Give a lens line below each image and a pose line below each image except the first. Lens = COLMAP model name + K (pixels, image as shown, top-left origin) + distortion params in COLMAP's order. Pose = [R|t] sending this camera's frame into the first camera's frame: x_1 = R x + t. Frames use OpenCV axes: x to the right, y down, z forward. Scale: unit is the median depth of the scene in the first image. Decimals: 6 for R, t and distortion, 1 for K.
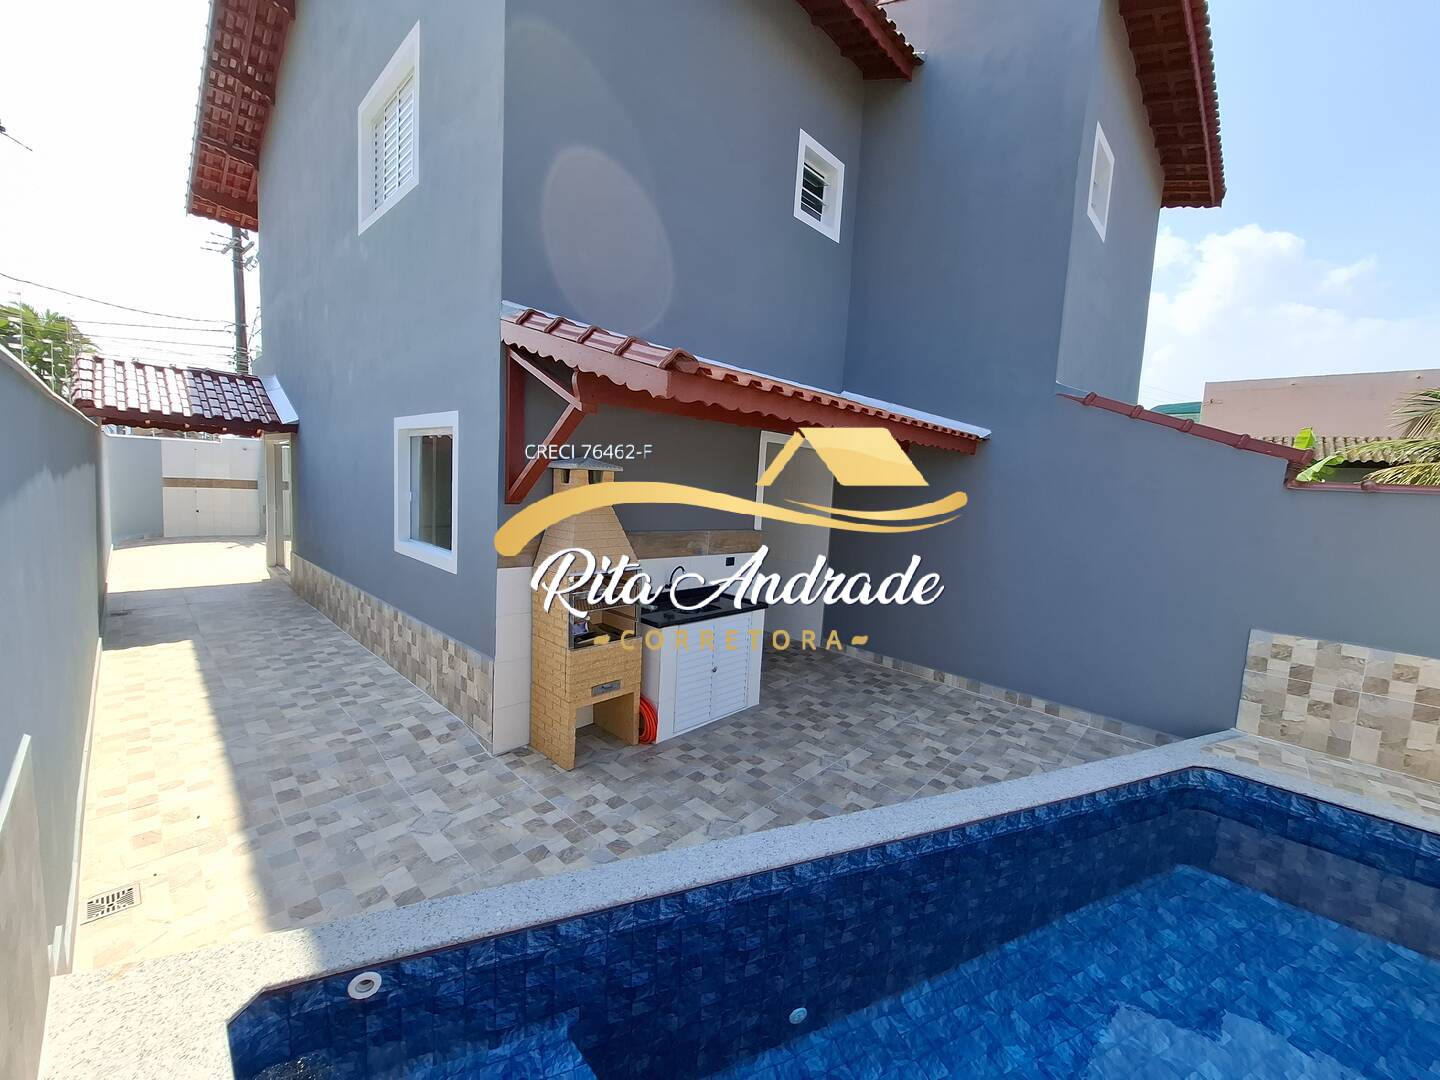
lens RADIAL K [[566.9, 0, 723.3], [0, 566.9, 538.2], [0, 0, 1]] dist [-0.001004, -0.000314]
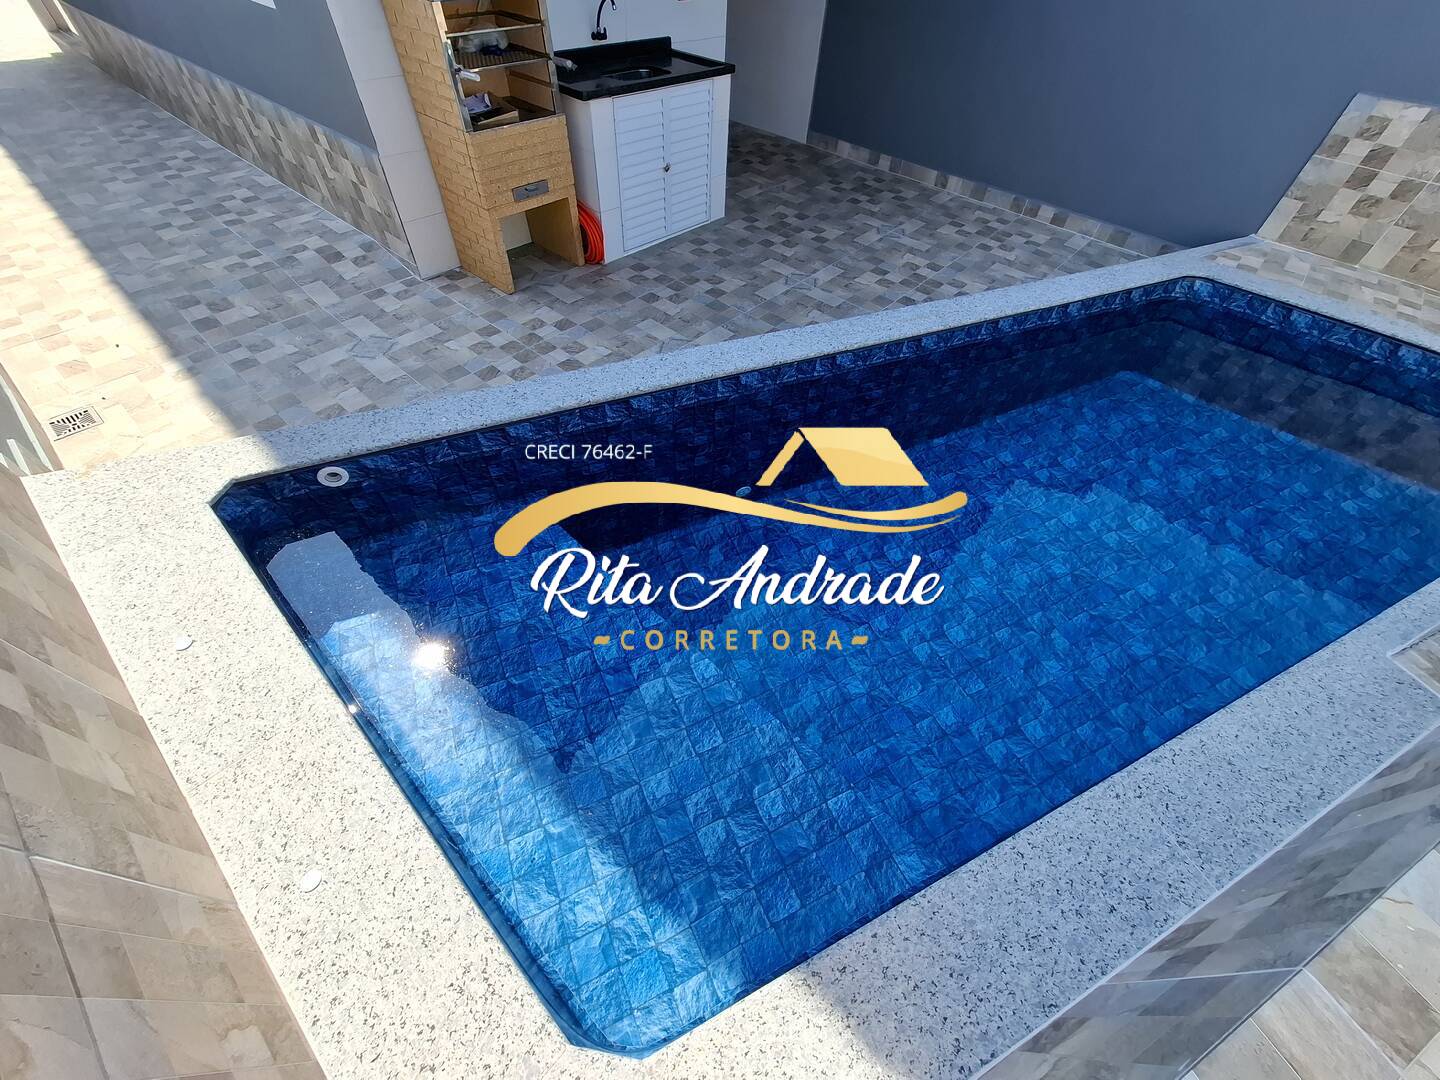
lens RADIAL K [[566.9, 0, 722.9], [0, 566.9, 542.6], [0, 0, 1]] dist [-0.001004, -0.000314]
pose [[0.999564, -0.025968, 0.014053, 0.043840], [0.008806, 0.716451, 0.697582, 0.056308], [-0.028183, -0.697154, 0.716367, 0.048354]]
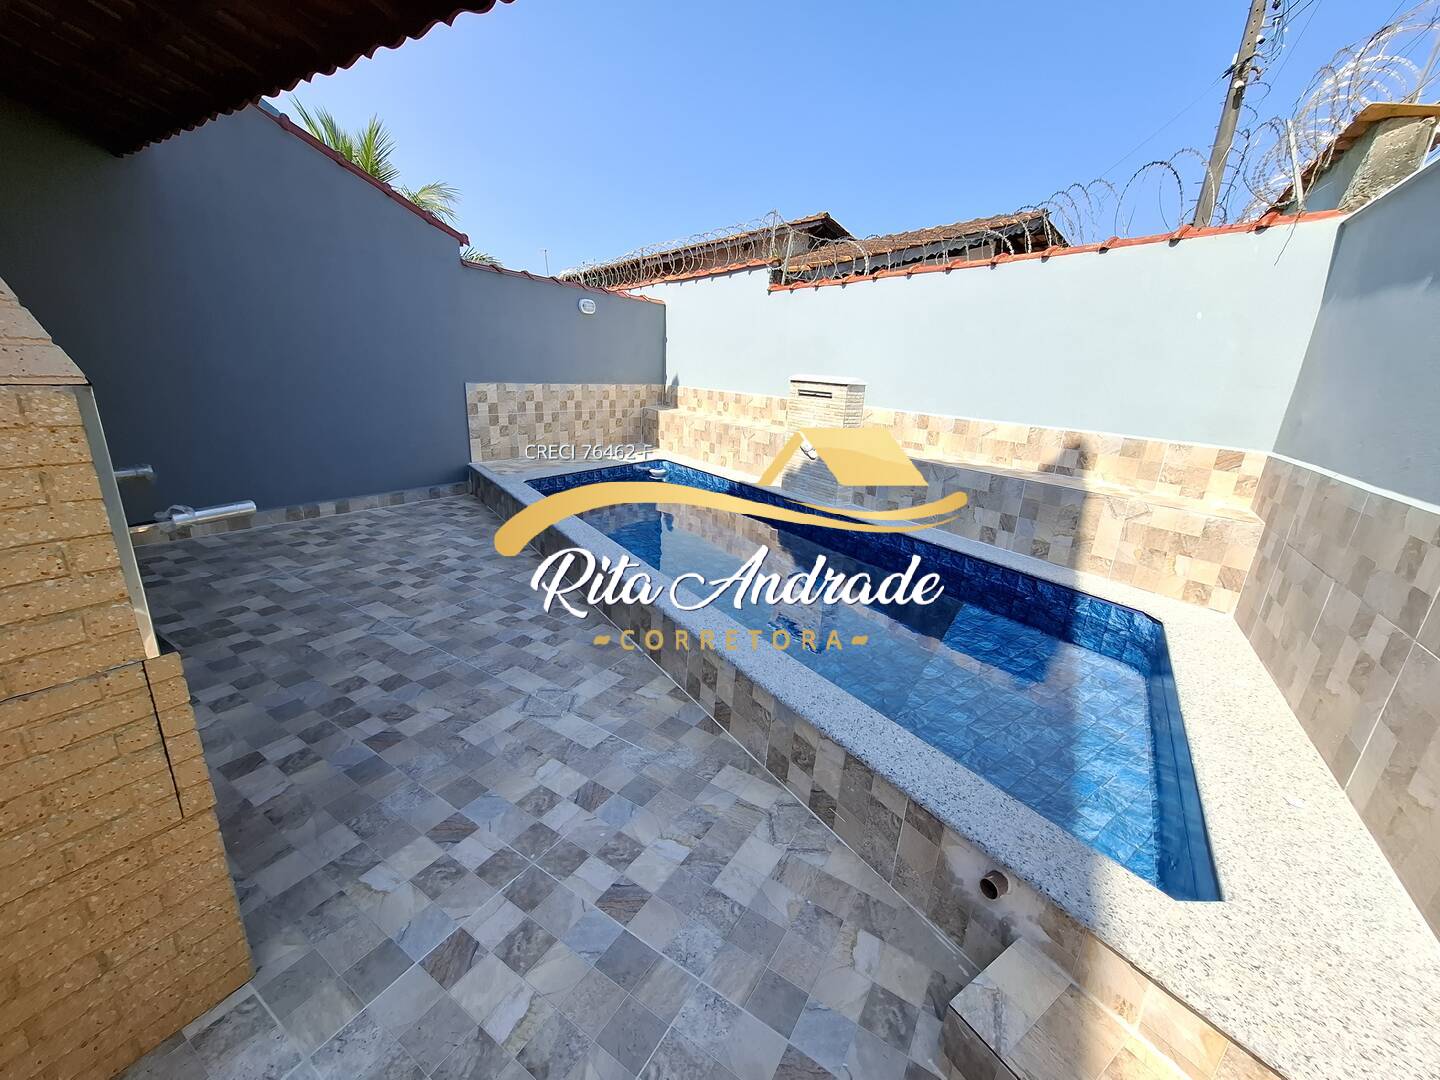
lens RADIAL K [[566.9, 0, 725.6], [0, 566.9, 536.7], [0, 0, 1]] dist [-0.001004, -0.000314]
pose [[-0.197391, -0.345049, 0.917594, -0.501007], [0.029620, 0.933483, 0.357396, 0.044010], [-0.979877, 0.097726, -0.174041, 0.682321]]
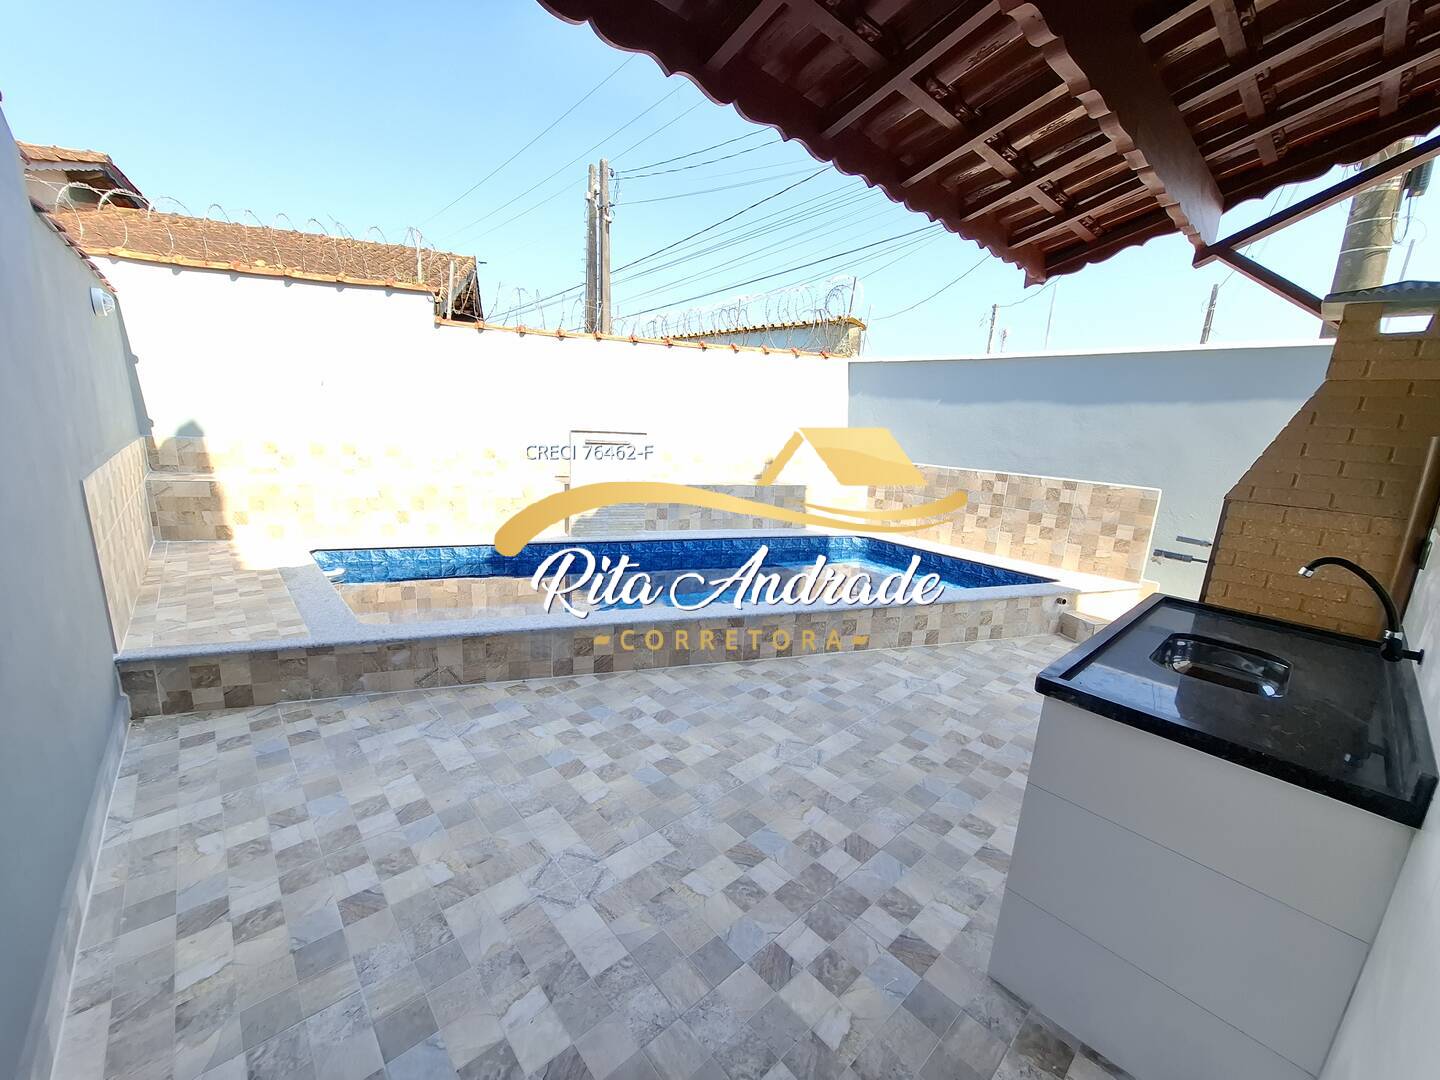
lens RADIAL K [[566.9, 0, 718.6], [0, 566.9, 541.2], [0, 0, 1]] dist [-0.001004, -0.000314]
pose [[-0.990880, -0.122822, 0.055423, 0.272900], [-0.099394, 0.943934, 0.314816, -0.023174], [-0.090982, 0.306436, -0.947533, 1.507241]]
